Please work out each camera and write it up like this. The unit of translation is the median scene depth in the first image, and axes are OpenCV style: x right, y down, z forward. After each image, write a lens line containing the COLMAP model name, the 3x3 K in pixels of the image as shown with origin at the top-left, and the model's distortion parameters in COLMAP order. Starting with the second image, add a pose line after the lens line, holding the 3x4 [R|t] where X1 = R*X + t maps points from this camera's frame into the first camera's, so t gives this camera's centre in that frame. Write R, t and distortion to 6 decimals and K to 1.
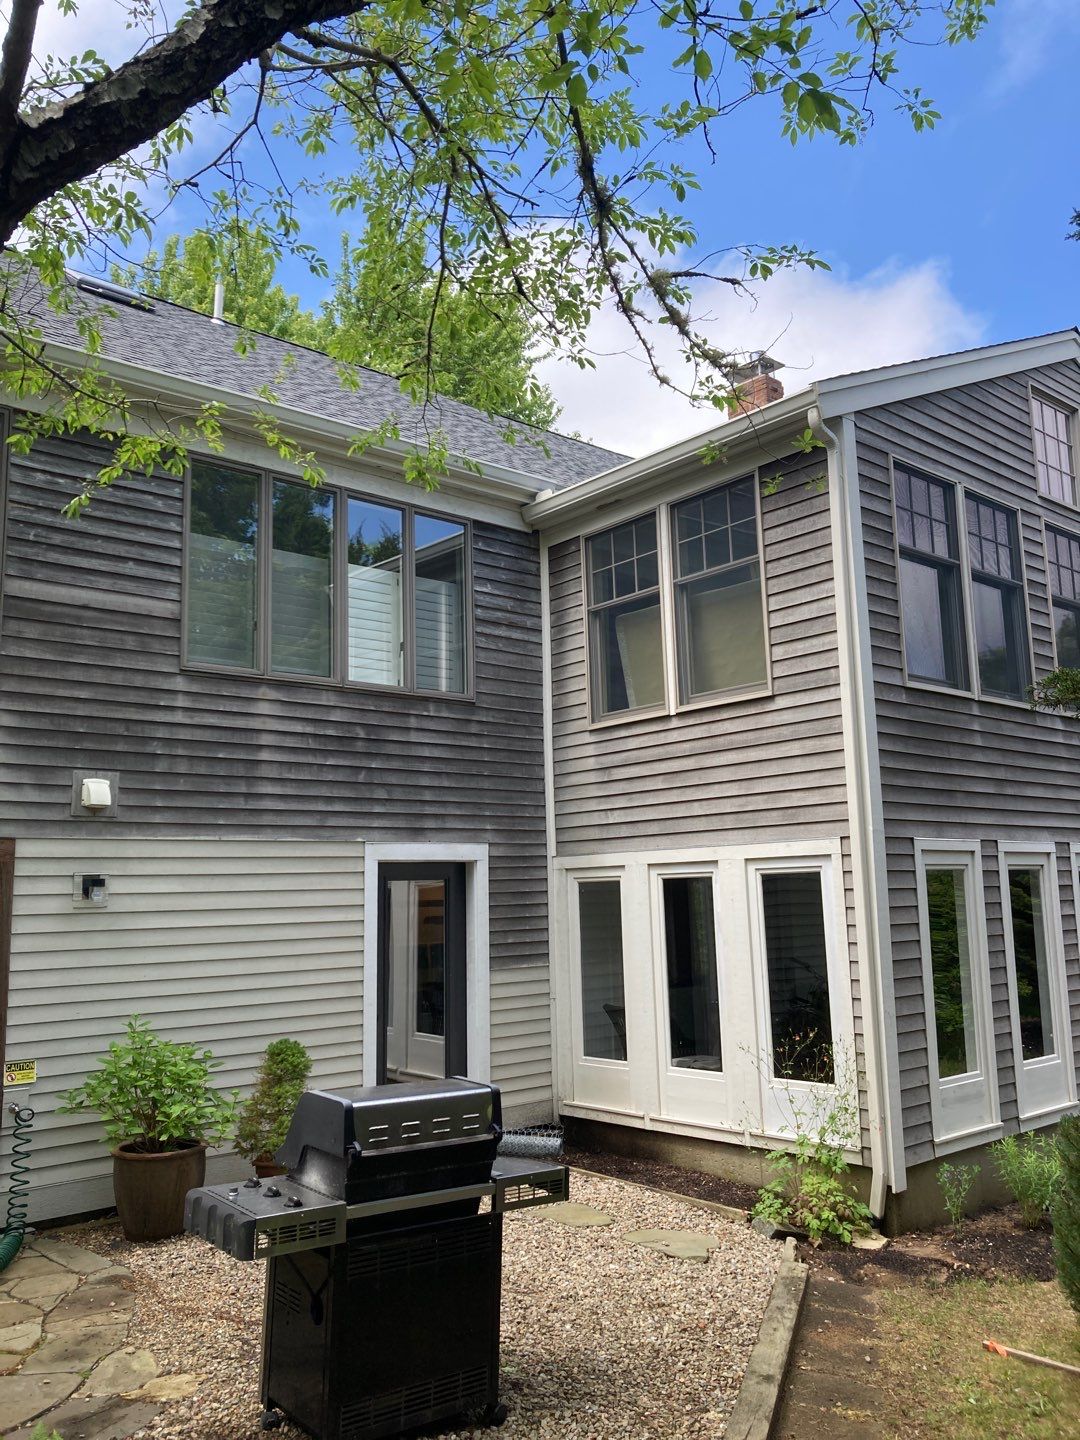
lens RADIAL K [[1170.0, 0, 540.9], [0, 1170.0, 708.7], [0, 0, 1]] dist [0.015841, -0.006472]
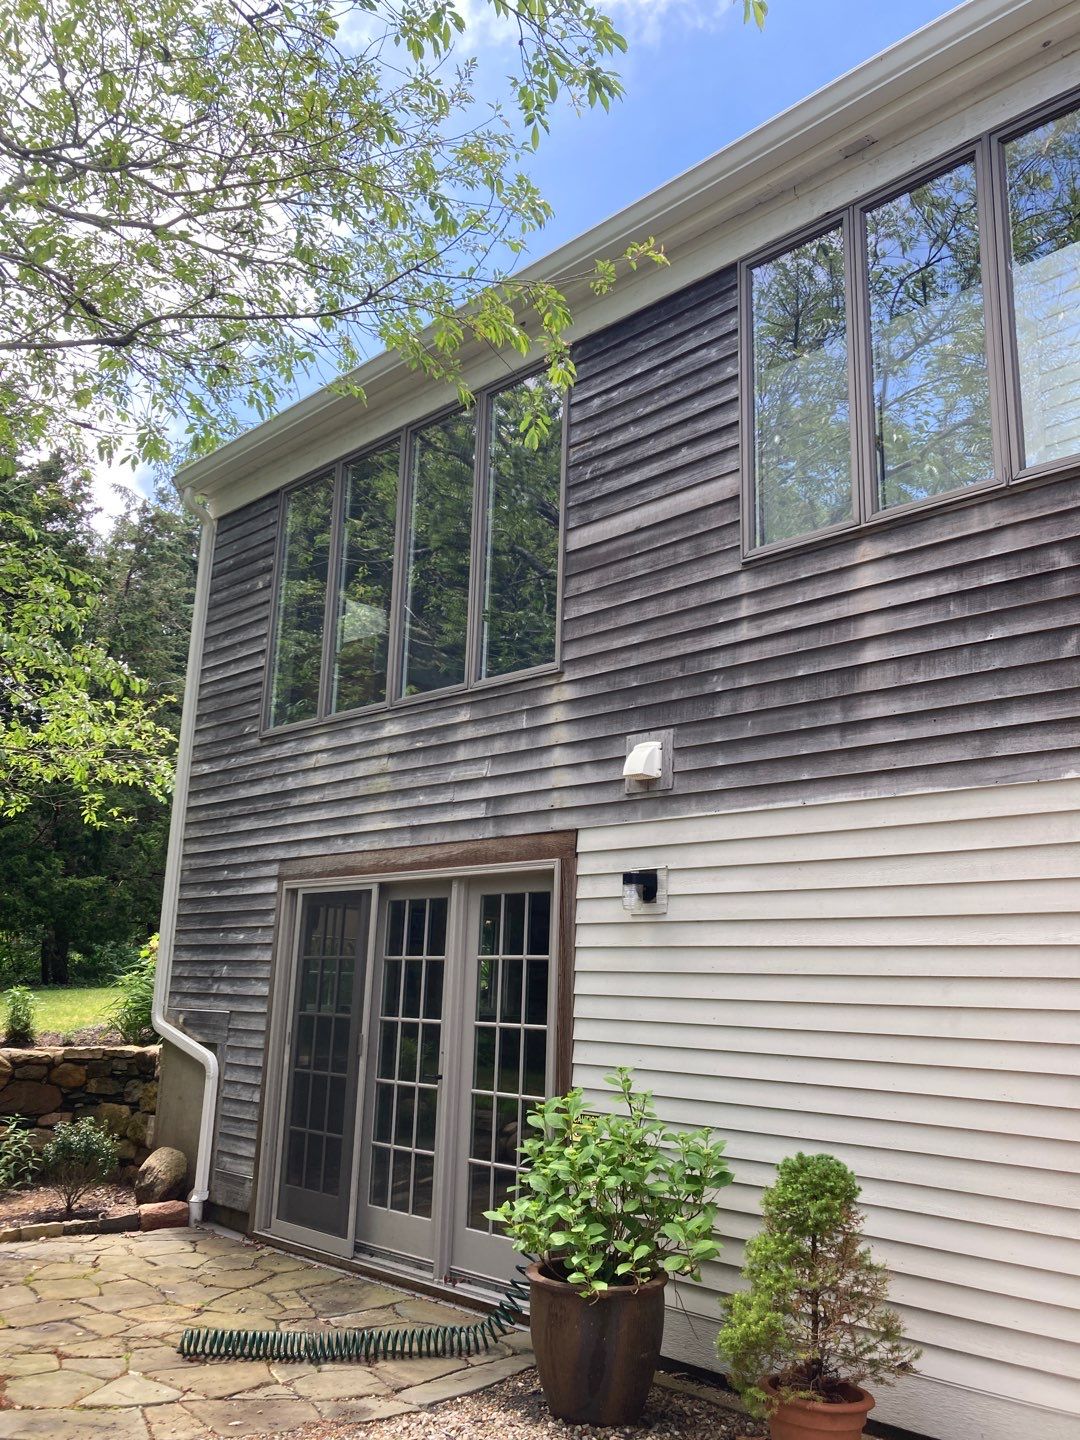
lens RADIAL K [[1170.0, 0, 540.4], [0, 1170.0, 717.4], [0, 0, 1]] dist [0.015841, -0.006472]
pose [[0.069823, -0.196979, -0.977918, 0.315277], [0.128741, 0.973892, -0.186976, 0.157831], [0.989217, -0.112843, 0.093359, 0.779140]]
